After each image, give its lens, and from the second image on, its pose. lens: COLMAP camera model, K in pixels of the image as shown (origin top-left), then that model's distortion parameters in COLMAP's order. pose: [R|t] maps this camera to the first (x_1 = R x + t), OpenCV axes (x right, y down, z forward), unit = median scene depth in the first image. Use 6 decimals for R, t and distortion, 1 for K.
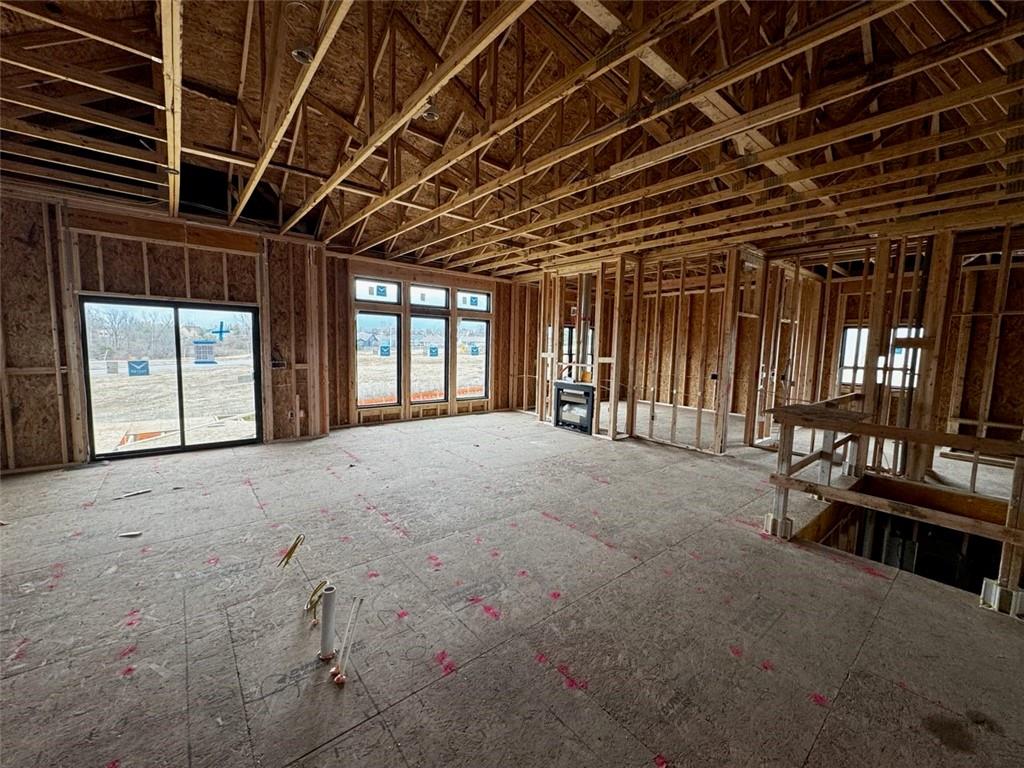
lens RADIAL K [[408.7, 0, 512.0], [0, 408.7, 384.0], [0, 0, 1]] dist [-0.005022, 0.000055]
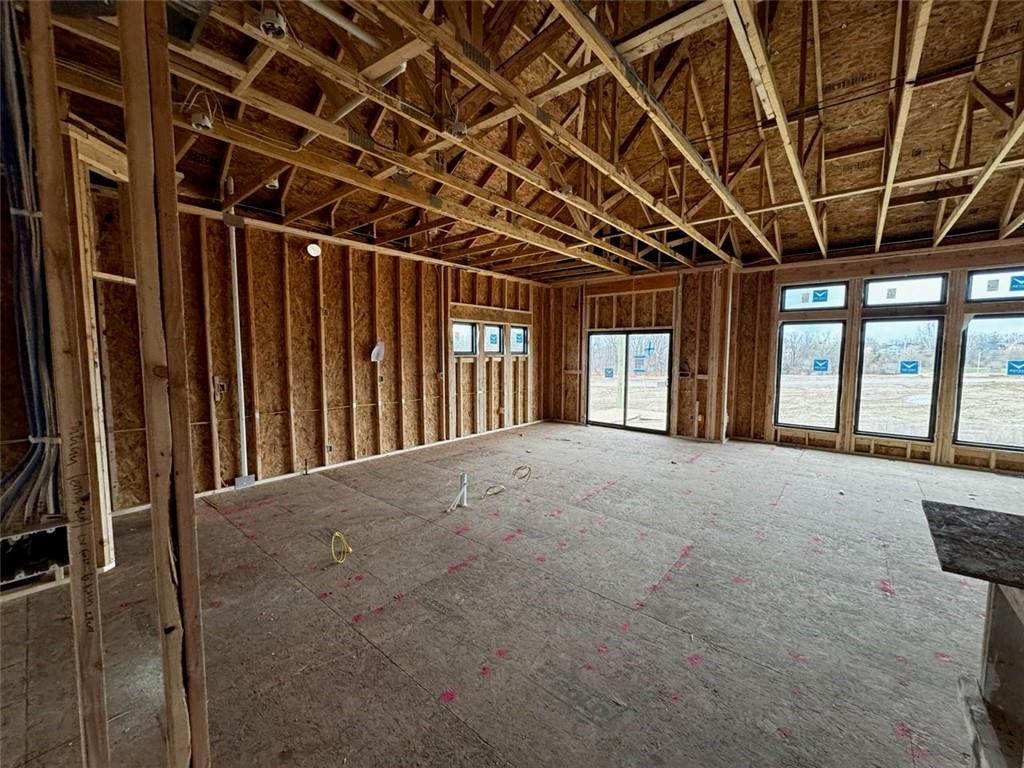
lens RADIAL K [[408.7, 0, 512.0], [0, 408.7, 384.0], [0, 0, 1]] dist [-0.005022, 0.000055]
pose [[0.172187, 0.054431, -0.983559, 0.563847], [-0.093592, 0.994859, 0.038671, -0.018814], [0.980608, 0.085394, 0.176396, 0.293025]]
